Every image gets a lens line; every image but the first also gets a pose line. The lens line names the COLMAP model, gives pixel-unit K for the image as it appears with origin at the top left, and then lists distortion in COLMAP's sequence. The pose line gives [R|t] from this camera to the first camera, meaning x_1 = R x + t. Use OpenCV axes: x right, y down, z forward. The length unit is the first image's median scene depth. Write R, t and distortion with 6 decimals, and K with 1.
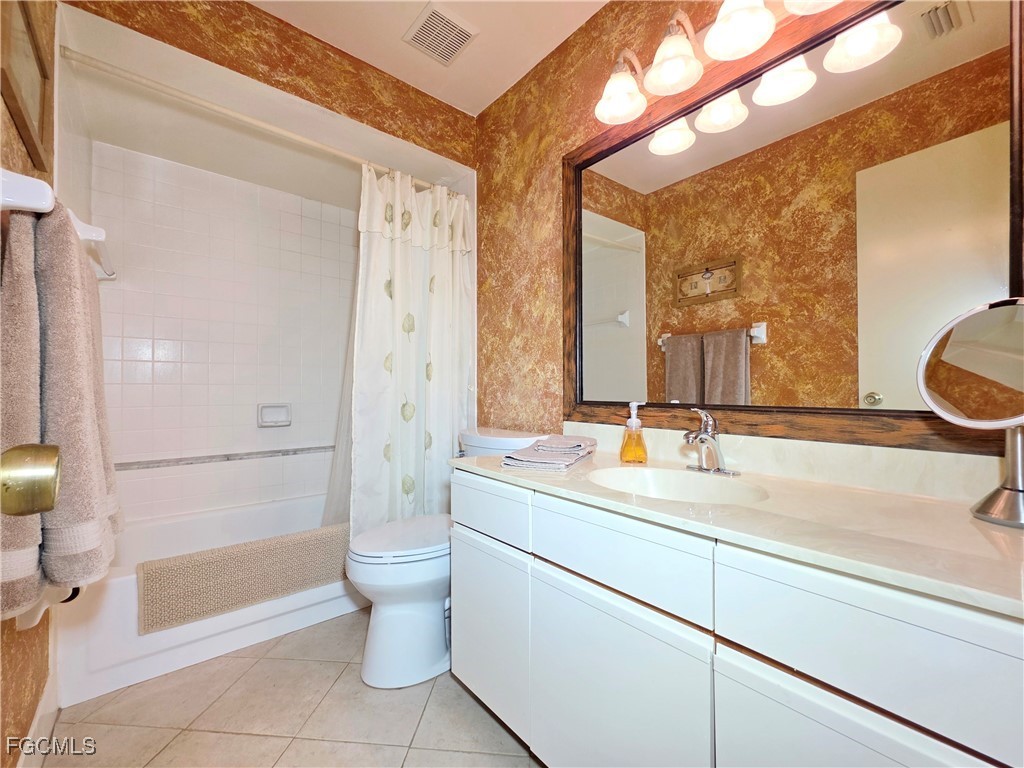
lens RADIAL K [[415.8, 0, 514.2], [0, 415.8, 385.3], [0, 0, 1]] dist [0.000017, 0.000679]
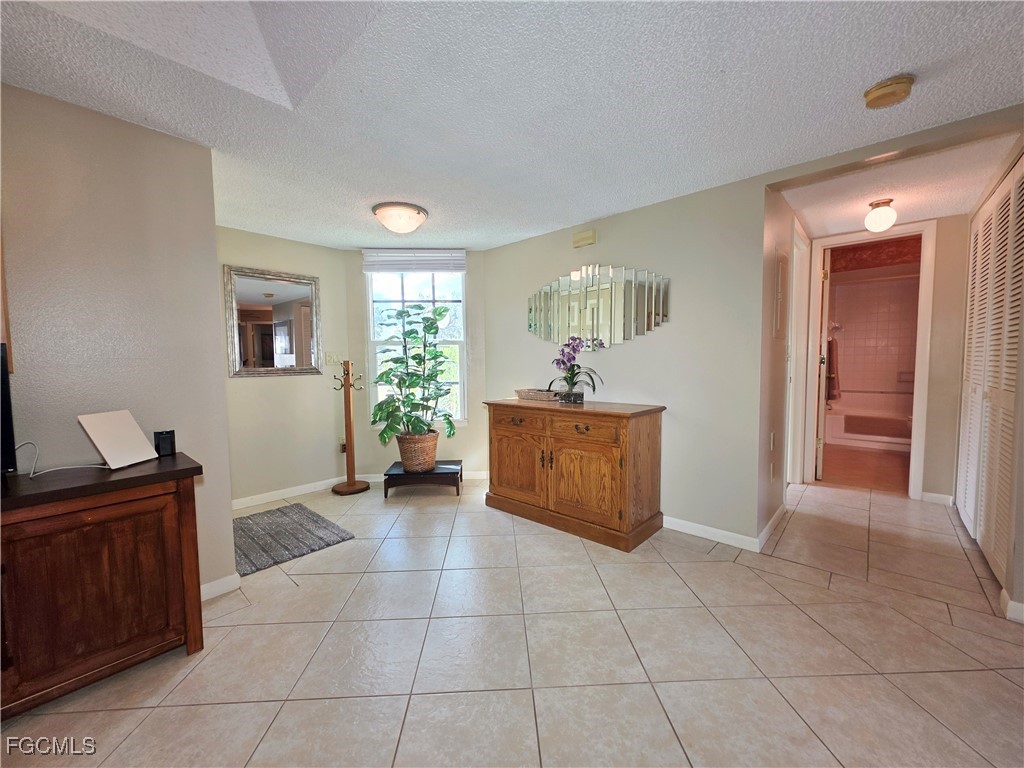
lens RADIAL K [[415.8, 0, 514.2], [0, 415.8, 385.3], [0, 0, 1]] dist [0.000017, 0.000679]
pose [[0.139370, 0.063059, -0.988231, 2.002934], [0.021280, 0.997549, 0.066655, -0.122124], [0.990012, -0.030320, 0.137686, -2.082226]]
